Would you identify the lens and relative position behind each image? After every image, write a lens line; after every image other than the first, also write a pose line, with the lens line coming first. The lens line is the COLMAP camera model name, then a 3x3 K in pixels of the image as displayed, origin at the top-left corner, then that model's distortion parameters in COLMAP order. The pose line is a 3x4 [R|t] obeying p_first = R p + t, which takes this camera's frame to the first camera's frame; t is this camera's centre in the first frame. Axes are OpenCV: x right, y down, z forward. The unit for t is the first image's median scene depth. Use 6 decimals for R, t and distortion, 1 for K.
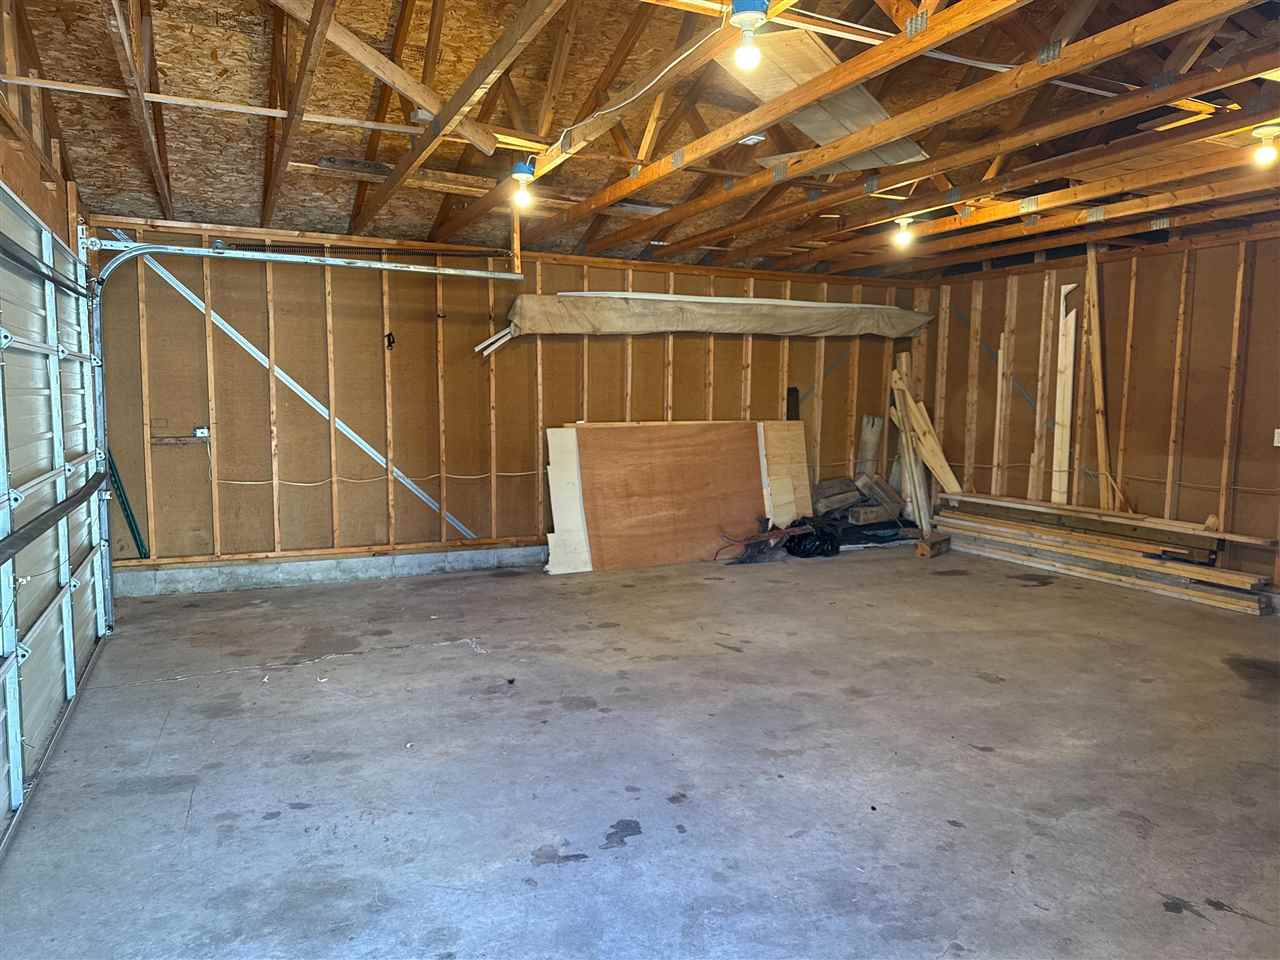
lens RADIAL K [[887.5, 0, 640.1], [0, 887.5, 481.3], [0, 0, 1]] dist [0.034730, -0.065326]
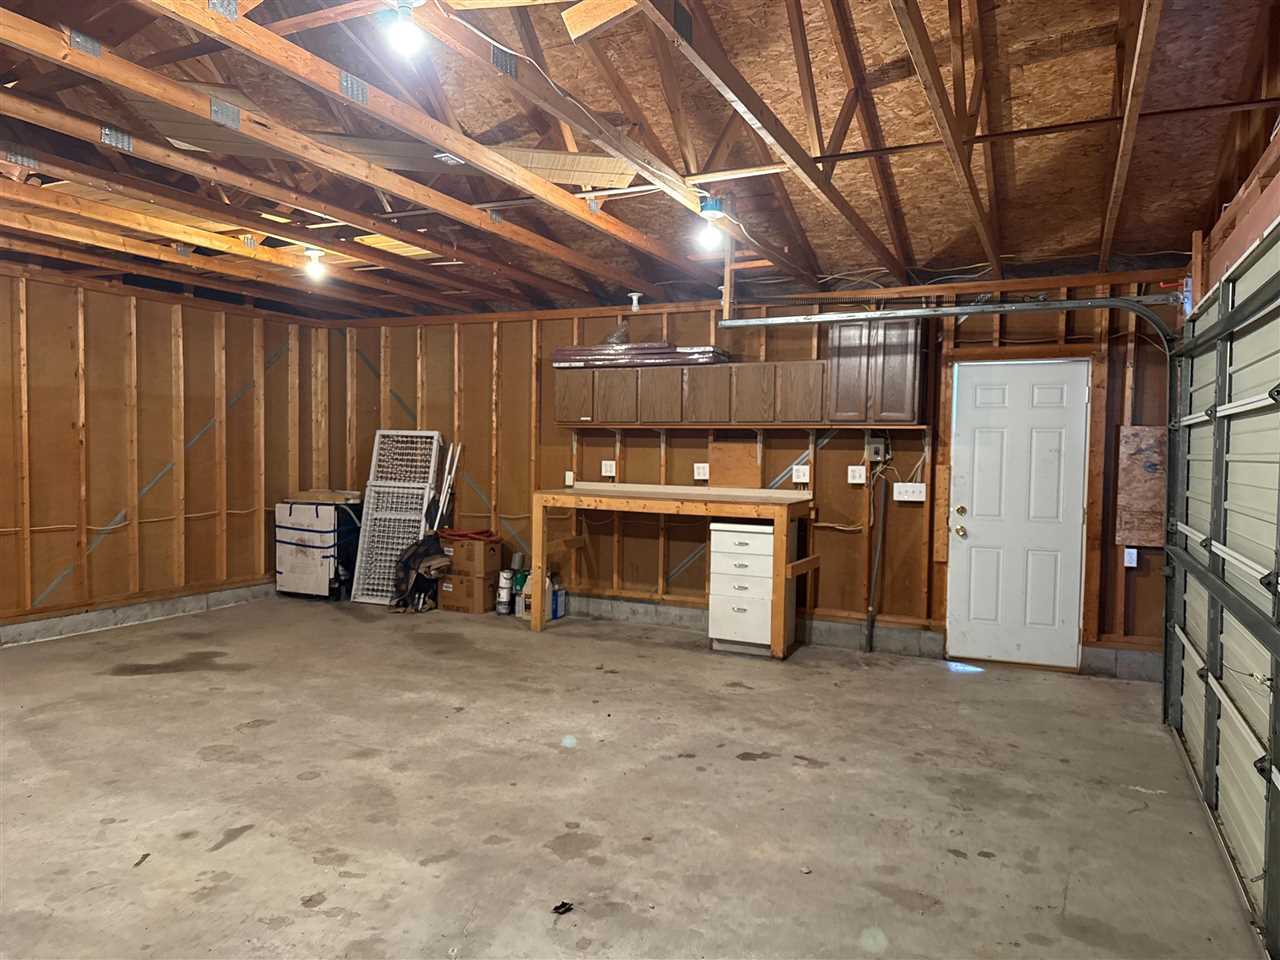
lens RADIAL K [[887.5, 0, 639.2], [0, 887.5, 479.5], [0, 0, 1]] dist [0.034730, -0.065326]
pose [[-0.641094, -0.049779, 0.765846, -0.751375], [0.053939, 0.992504, 0.109664, -0.160189], [-0.765564, 0.111614, -0.633604, 1.554088]]
